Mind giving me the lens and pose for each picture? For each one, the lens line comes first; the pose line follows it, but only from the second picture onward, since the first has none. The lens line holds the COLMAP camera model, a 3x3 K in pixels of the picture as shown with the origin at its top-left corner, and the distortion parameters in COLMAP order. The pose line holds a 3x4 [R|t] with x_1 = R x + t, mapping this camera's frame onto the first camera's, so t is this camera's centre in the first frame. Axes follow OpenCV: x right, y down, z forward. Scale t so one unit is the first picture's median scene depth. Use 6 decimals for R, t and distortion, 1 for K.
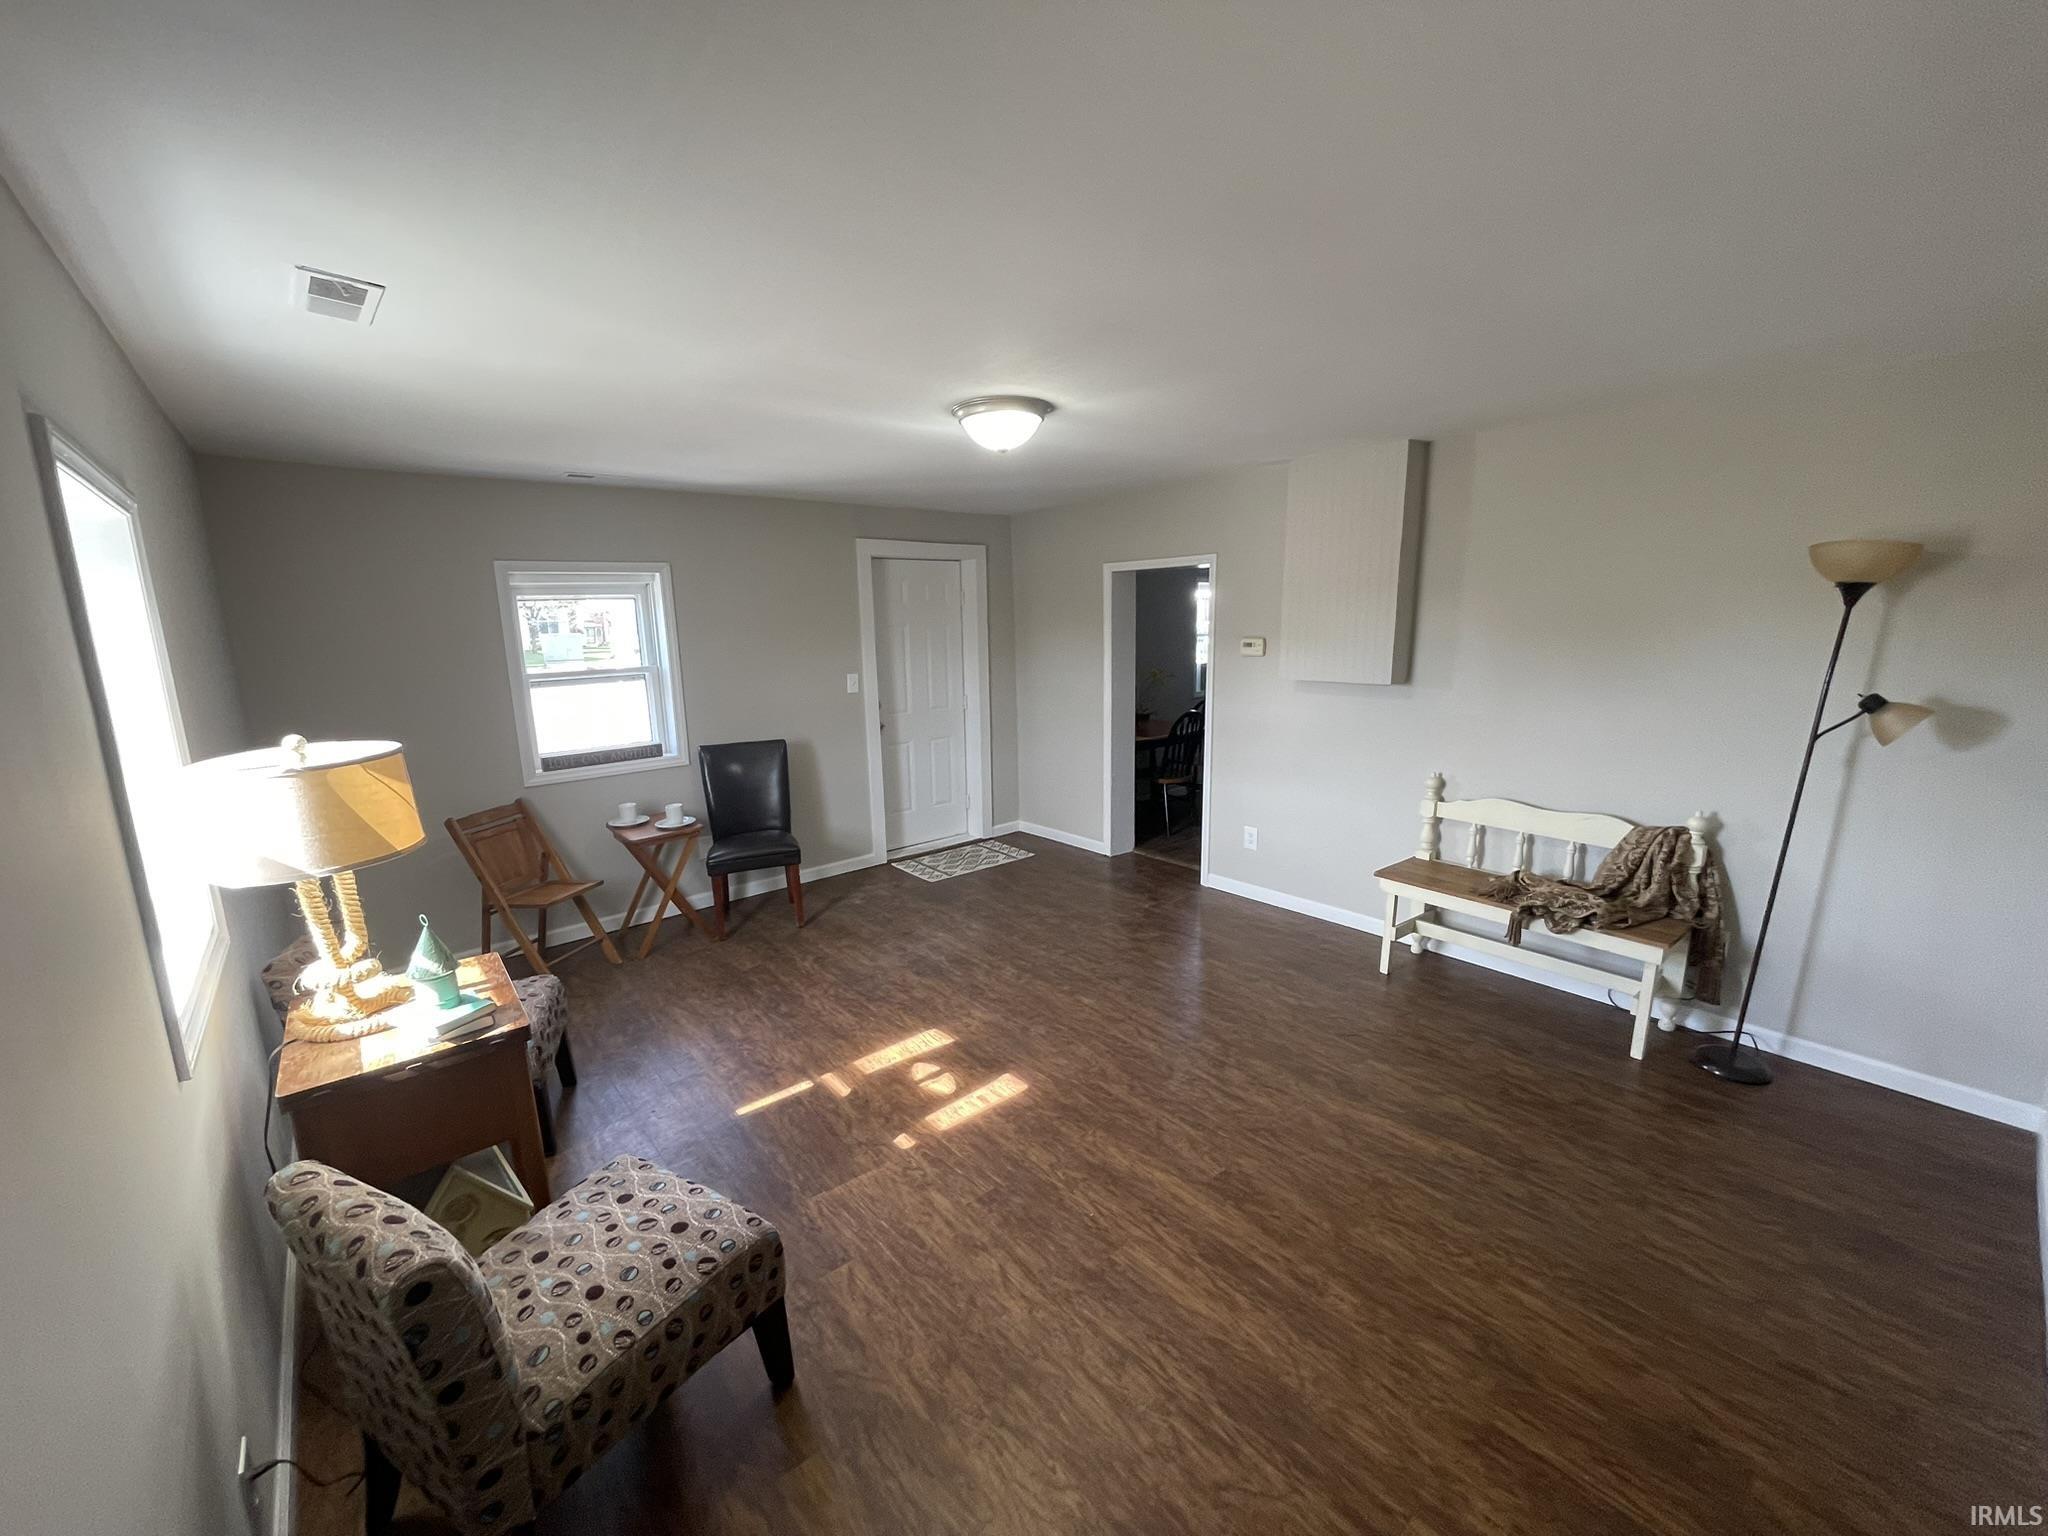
lens RADIAL K [[822.4, 0, 1020.7], [0, 822.4, 763.4], [0, 0, 1]] dist [-0.000941, 0.000015]
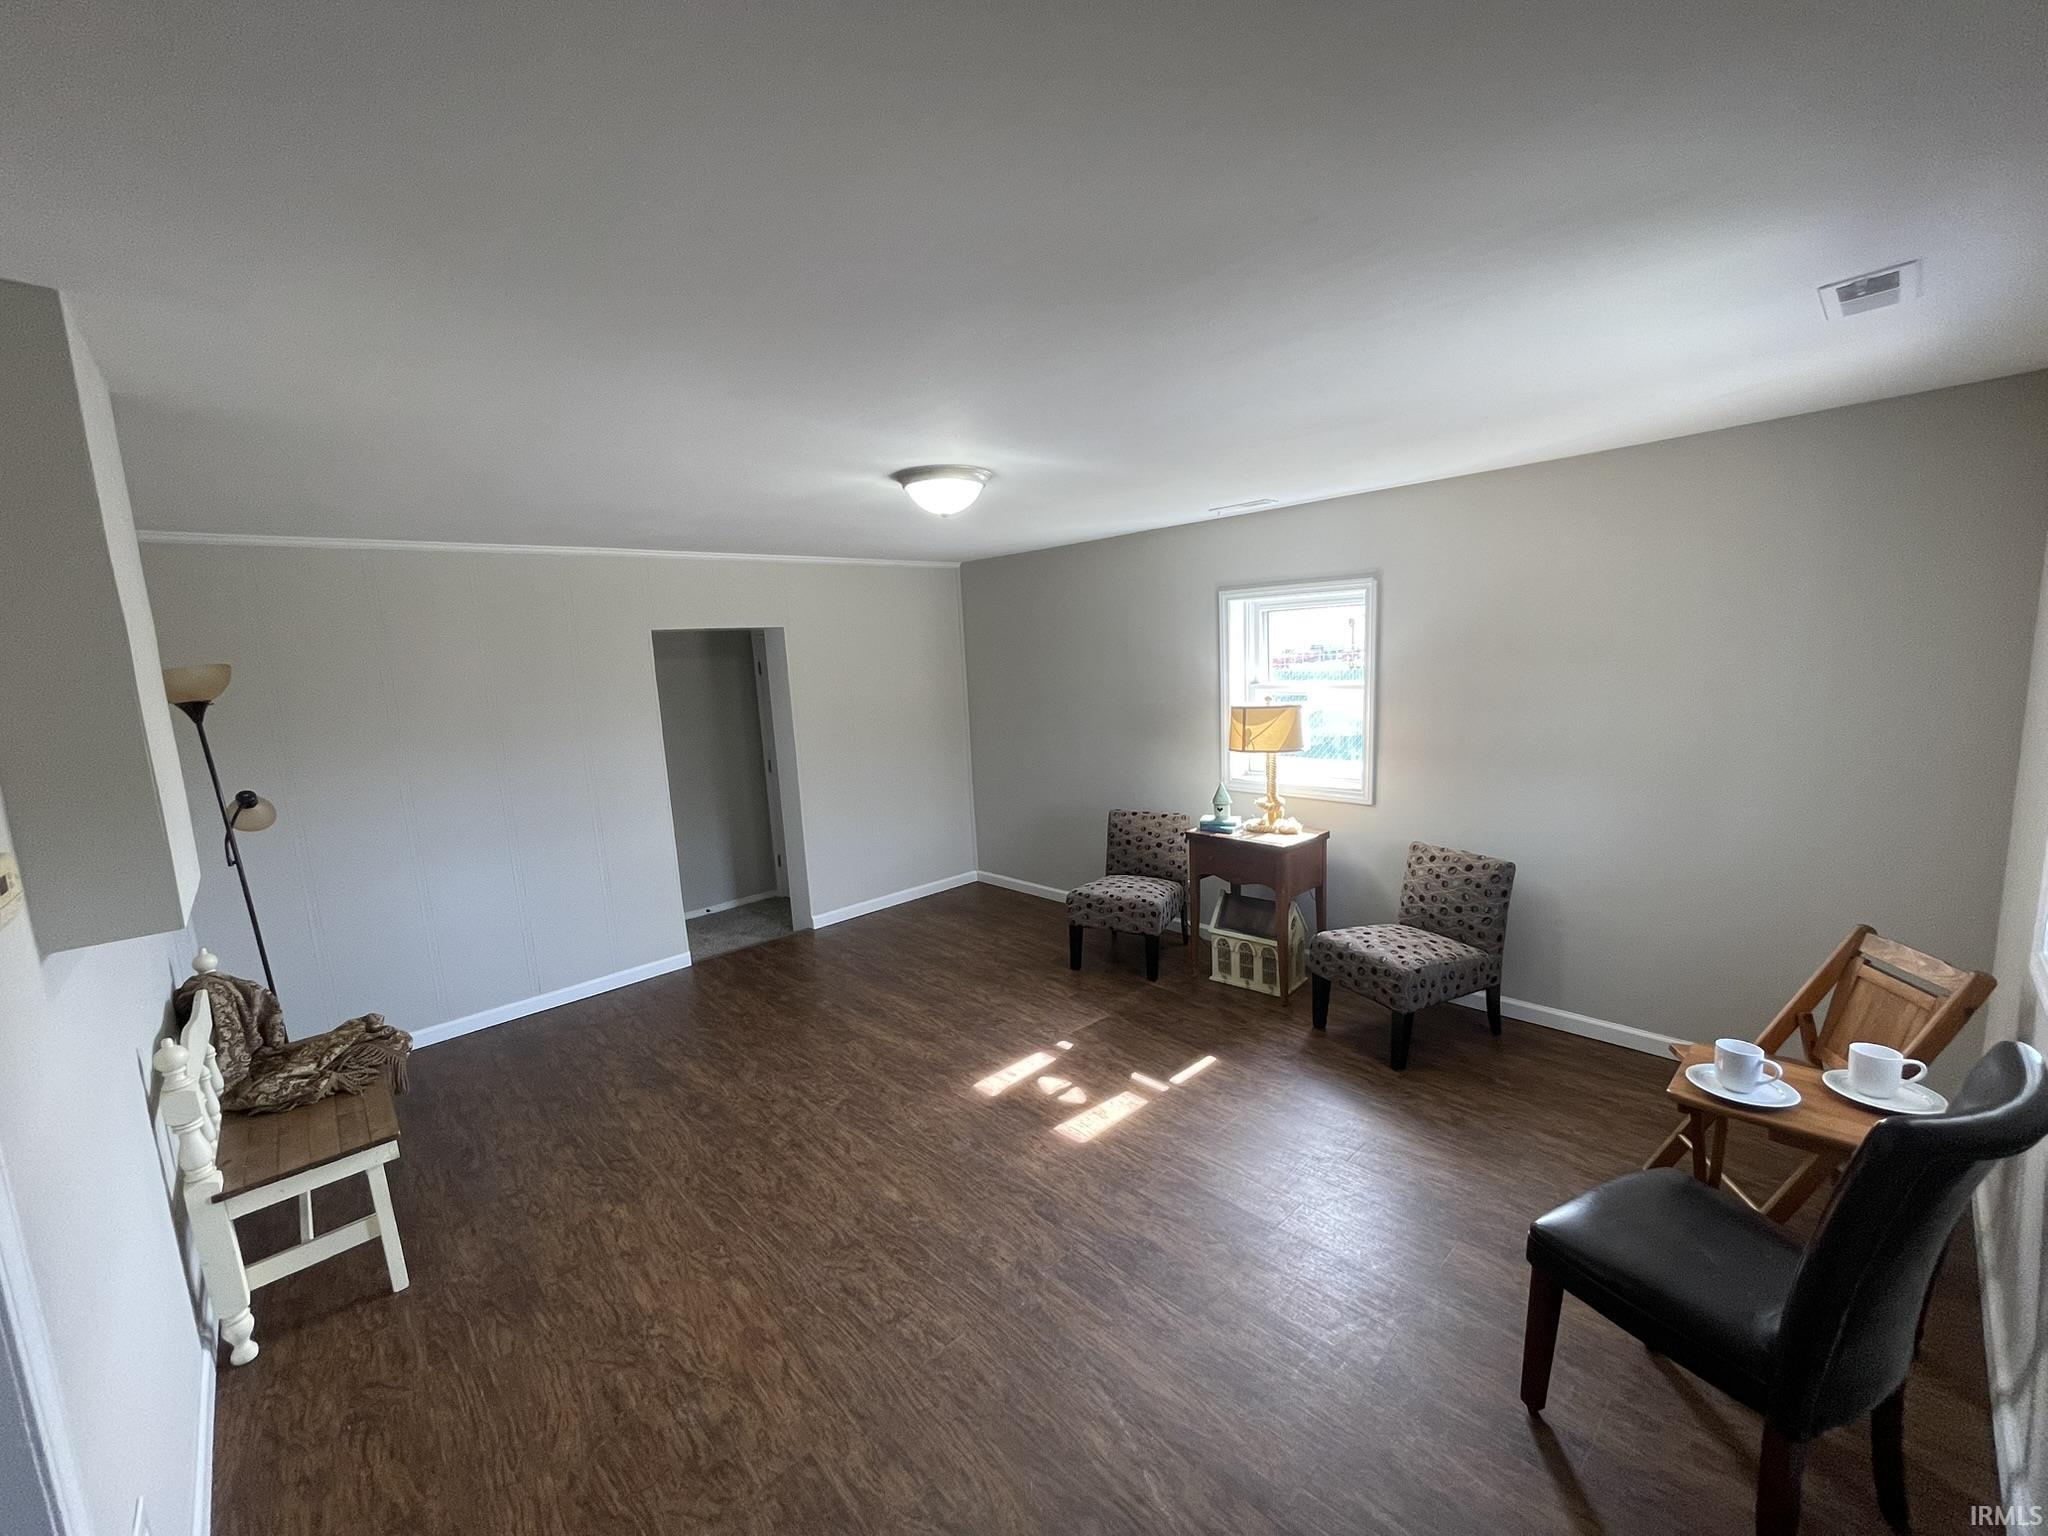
lens RADIAL K [[822.4, 0, 1037.2], [0, 822.4, 783.6], [0, 0, 1]] dist [-0.000941, 0.000015]
pose [[-0.993720, 0.092531, -0.062914, -0.044923], [0.066119, 0.939190, 0.336973, -0.365091], [0.090269, 0.330697, -0.939410, 1.908660]]
